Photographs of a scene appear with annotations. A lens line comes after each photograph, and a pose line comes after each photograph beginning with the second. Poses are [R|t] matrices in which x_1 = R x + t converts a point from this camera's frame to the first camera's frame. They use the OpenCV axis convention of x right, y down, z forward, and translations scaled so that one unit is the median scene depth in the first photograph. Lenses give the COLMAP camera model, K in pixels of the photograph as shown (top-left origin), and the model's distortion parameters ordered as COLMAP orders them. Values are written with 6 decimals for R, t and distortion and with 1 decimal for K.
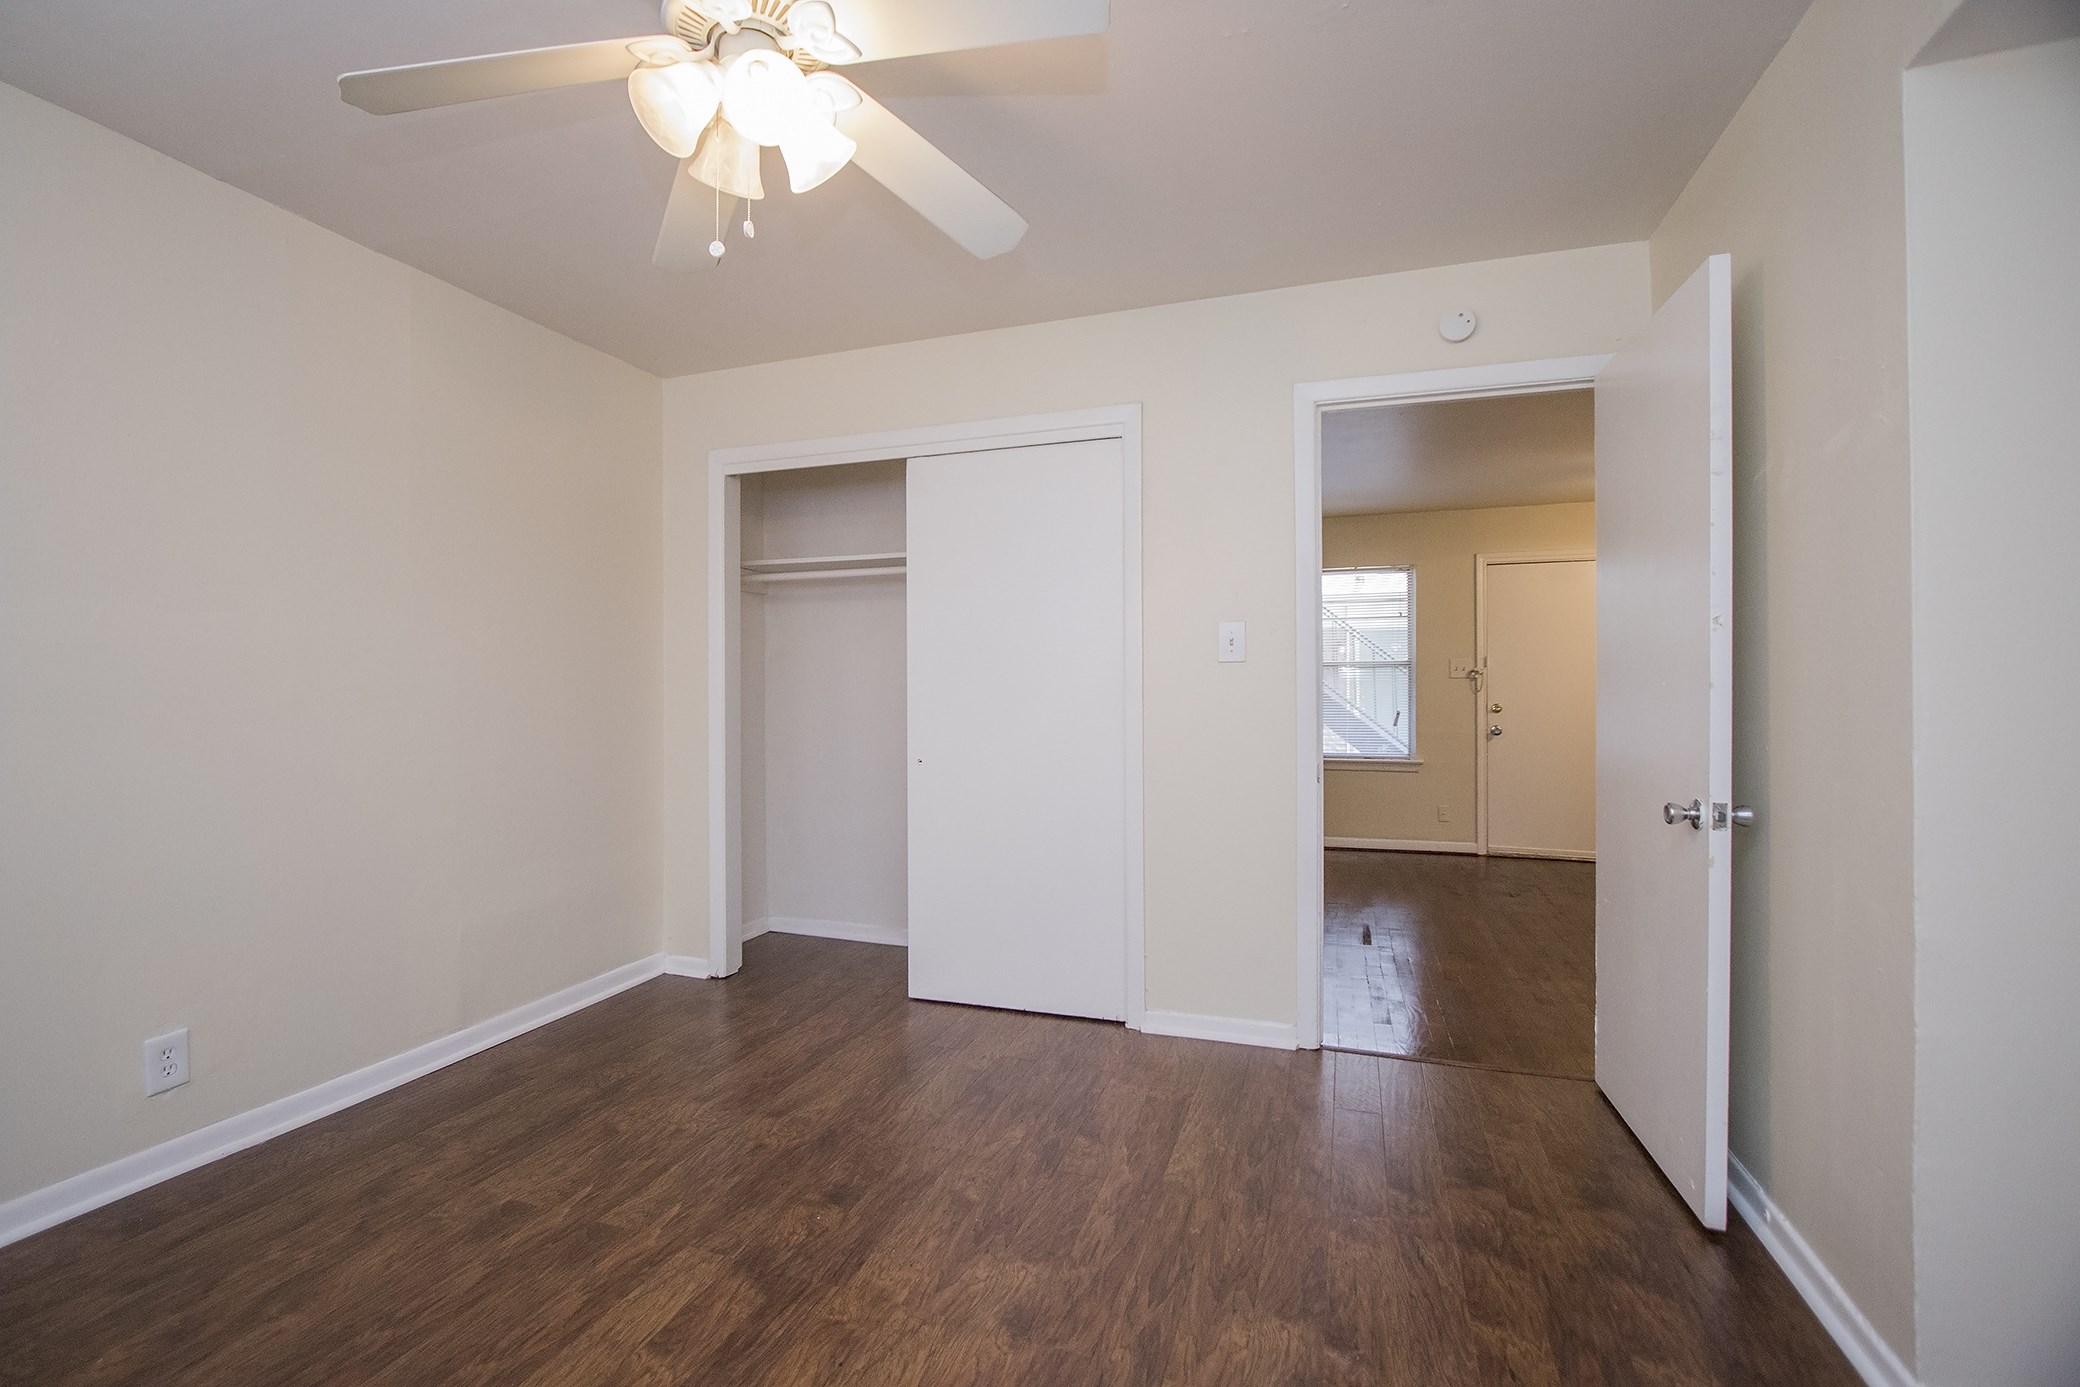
lens RADIAL K [[952.7, 0, 989.6], [0, 952.7, 689.9], [0, 0, 1]] dist [-0.014474, 0.000715]
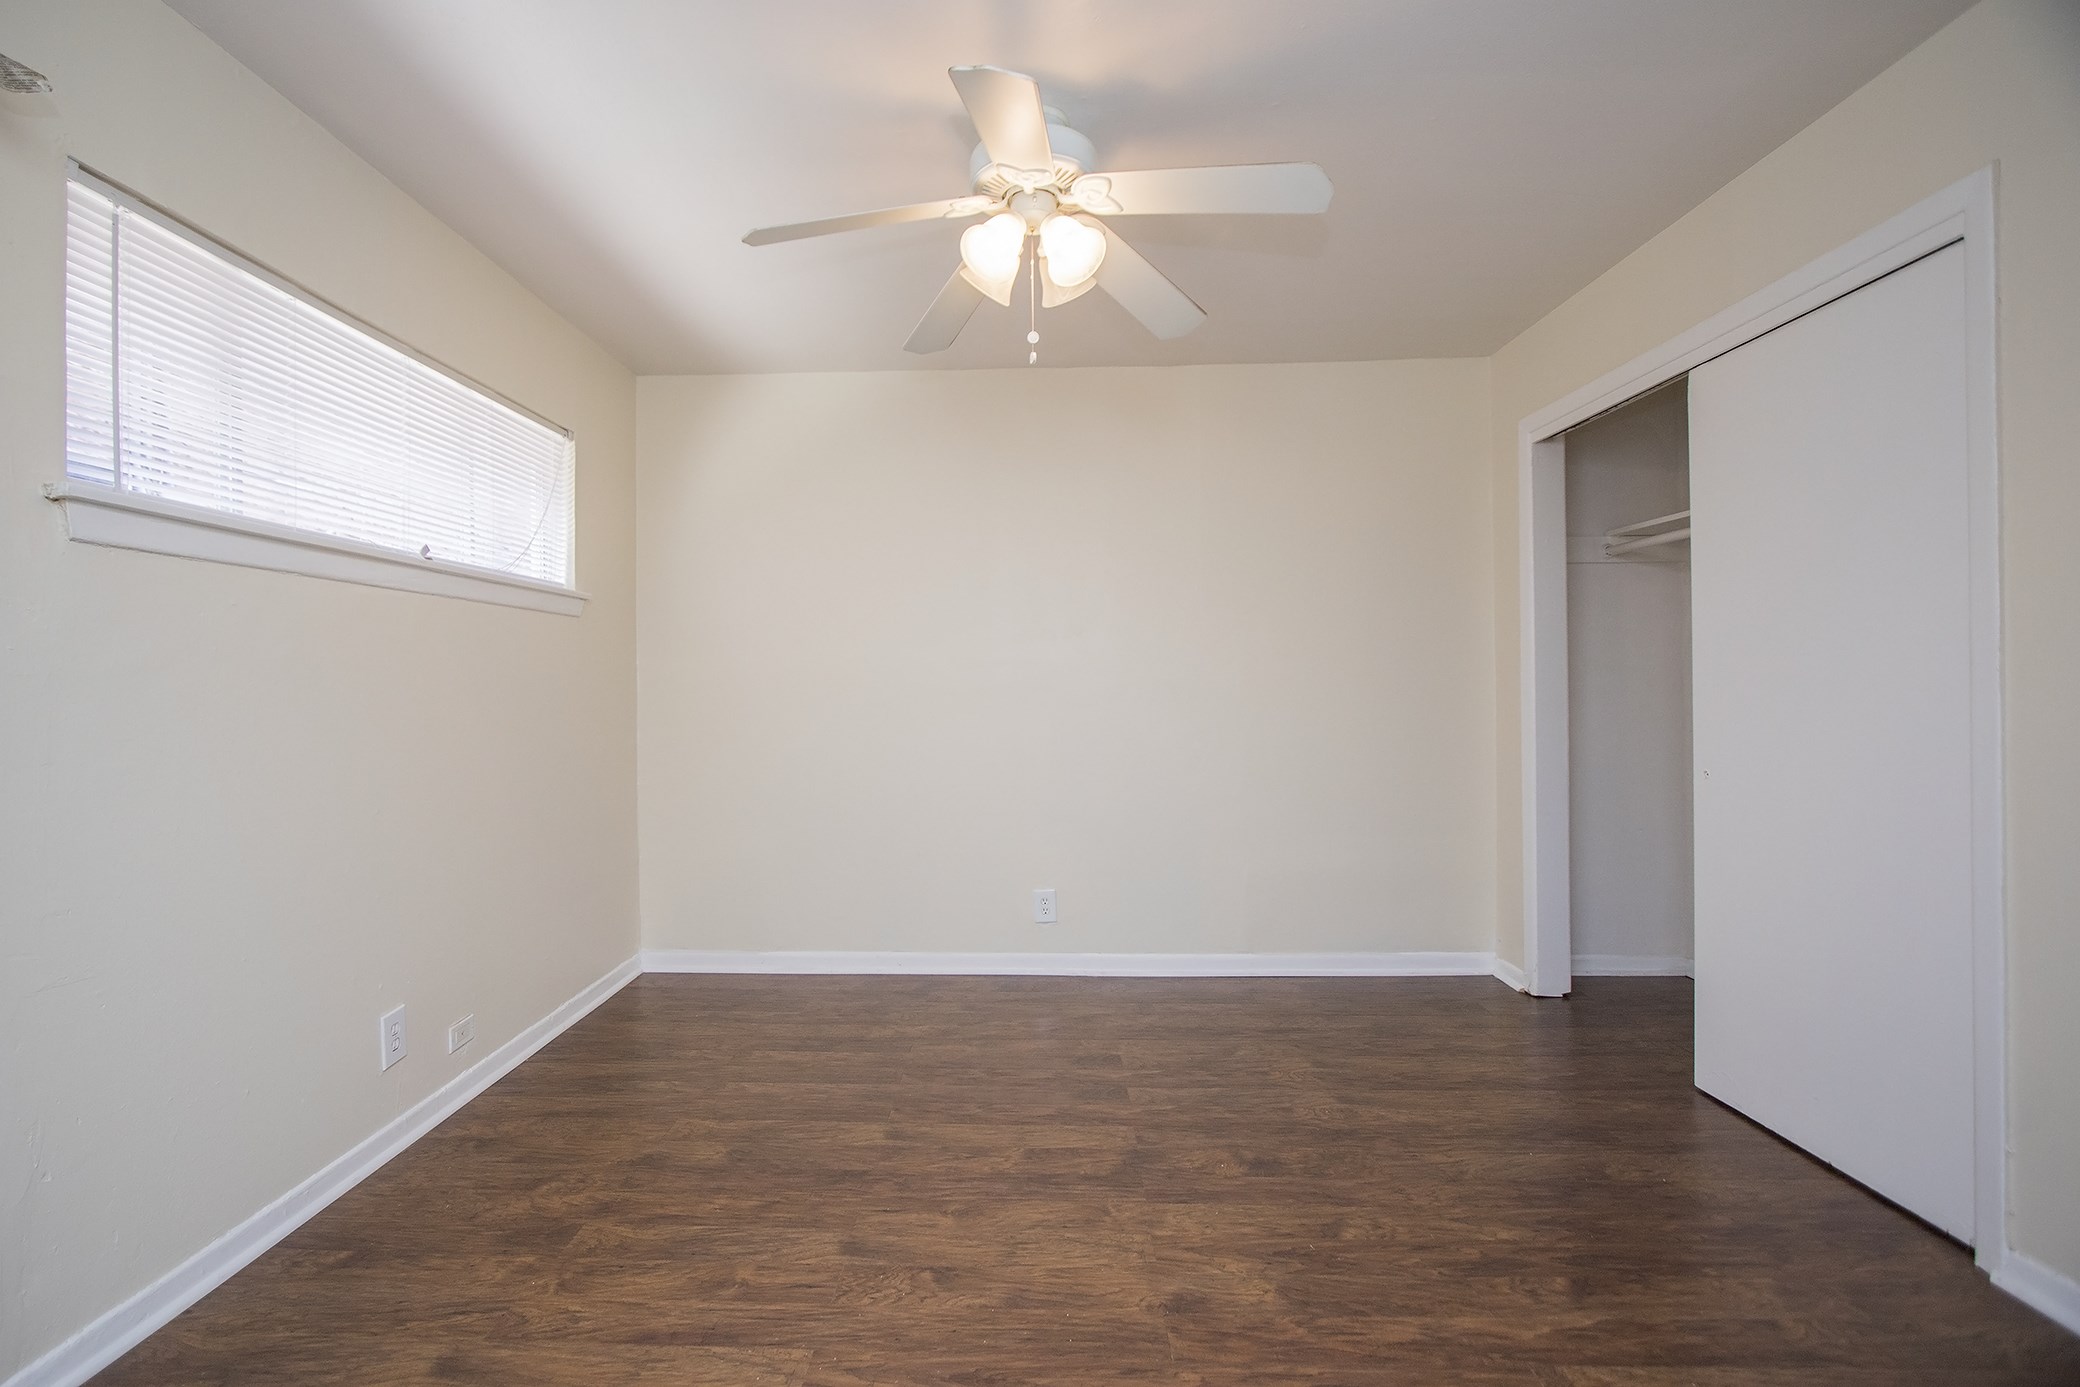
lens RADIAL K [[952.7, 0, 989.6], [0, 952.7, 689.9], [0, 0, 1]] dist [-0.014474, 0.000715]
pose [[0.311040, -0.000353, -0.950397, 0.785786], [0.008682, 0.999959, 0.002470, 0.003568], [0.950357, -0.009020, 0.311030, 0.414760]]
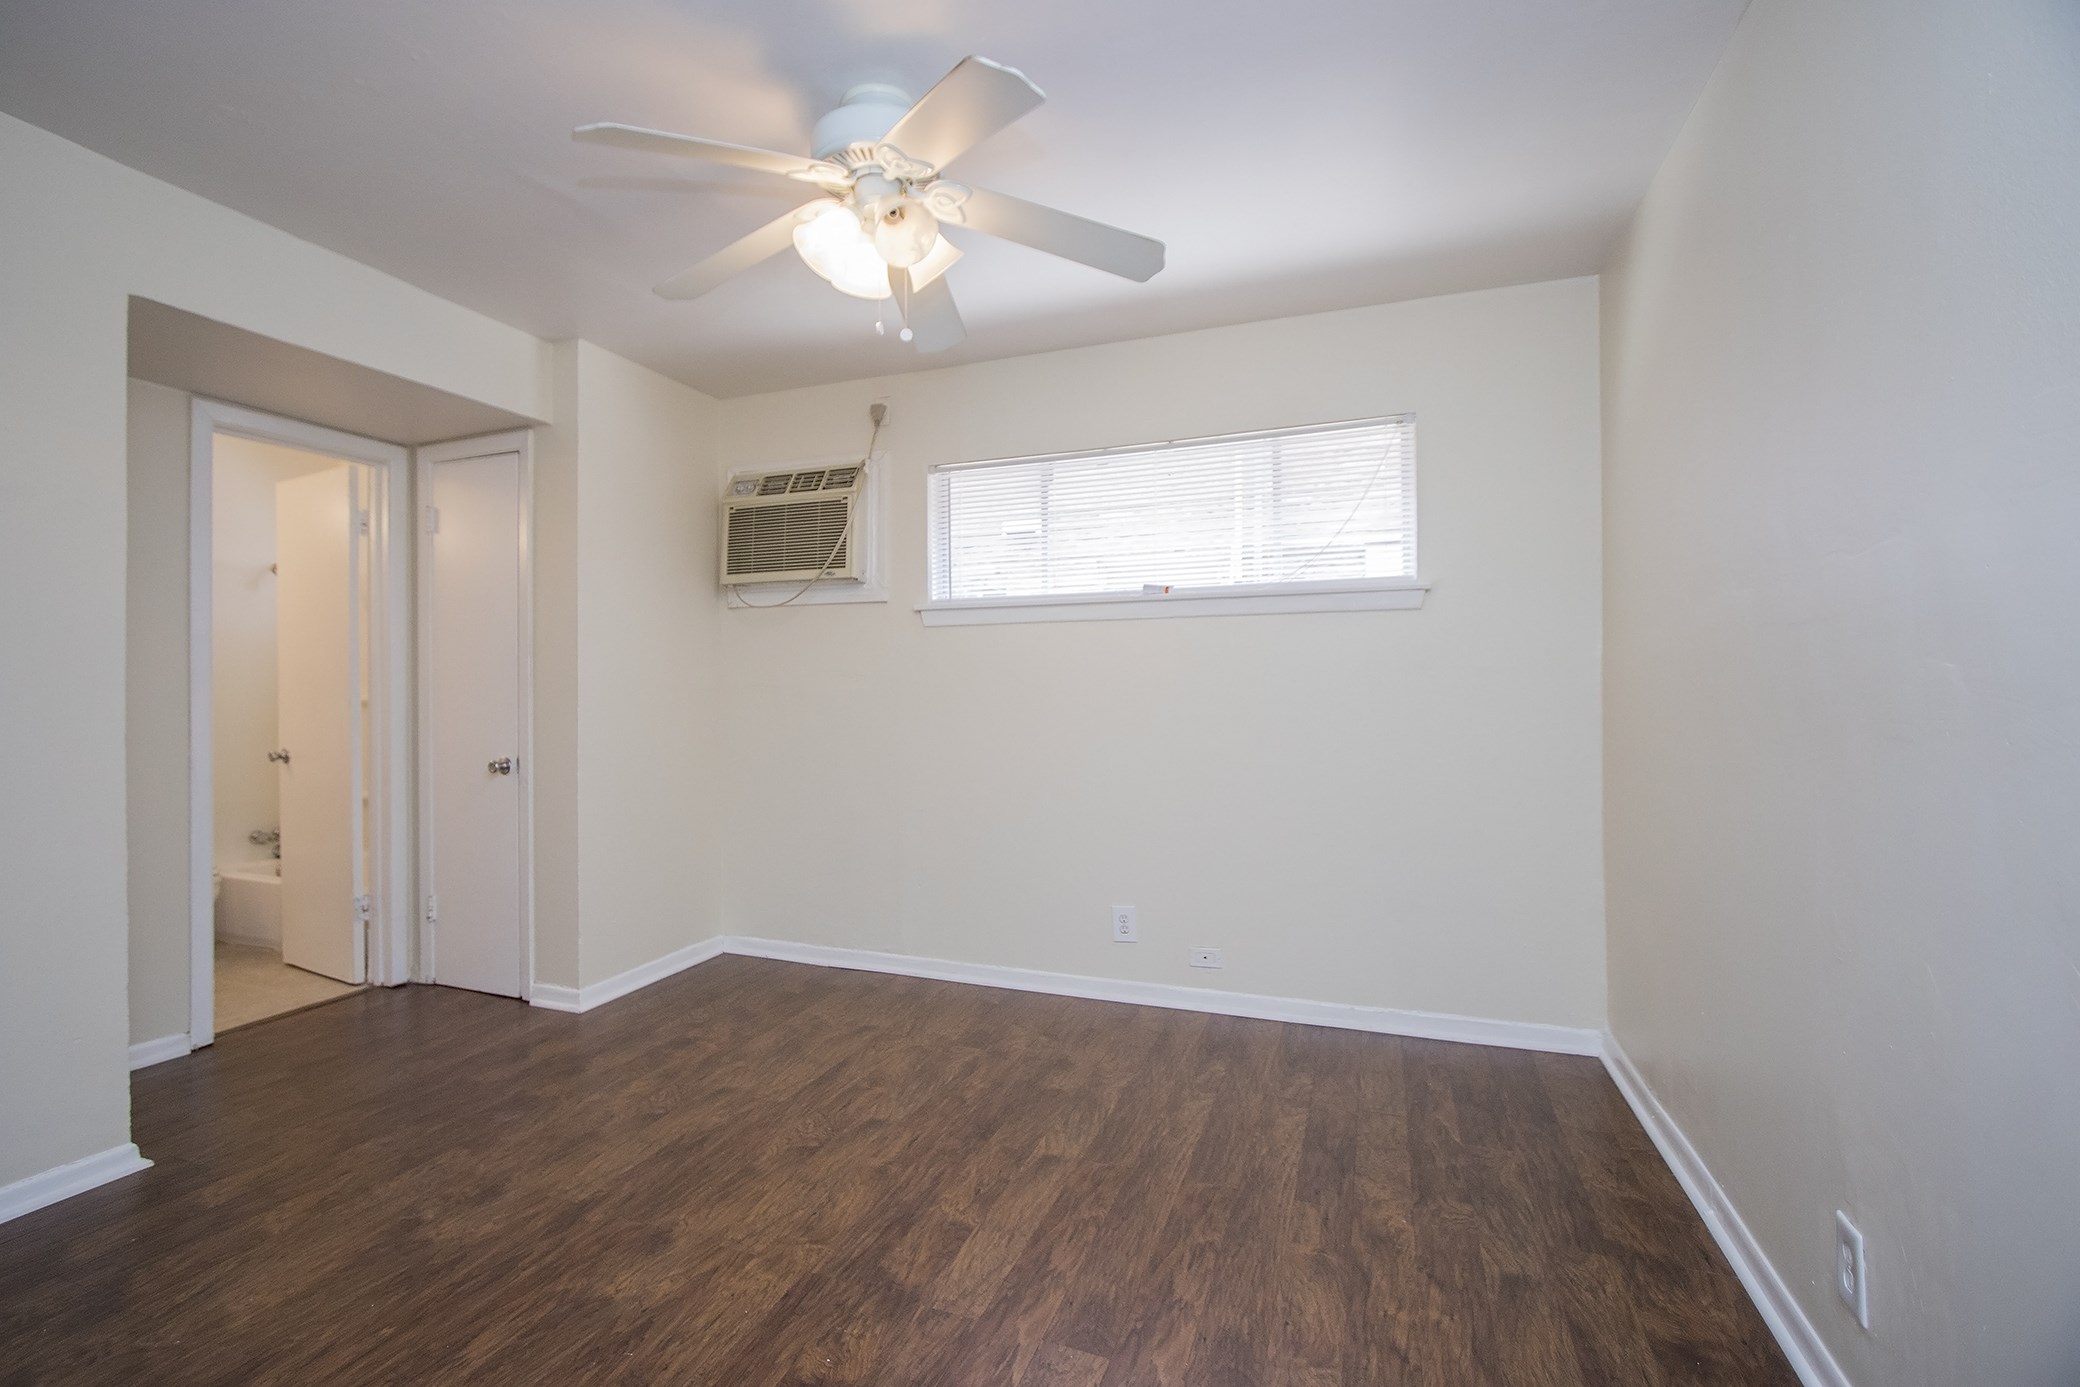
lens RADIAL K [[952.7, 0, 989.6], [0, 952.7, 689.9], [0, 0, 1]] dist [-0.014474, 0.000715]
pose [[-0.999660, 0.006103, 0.025364, -0.341629], [0.006063, 0.999980, -0.001653, 0.002718], [-0.025374, -0.001499, -0.999677, 1.804480]]
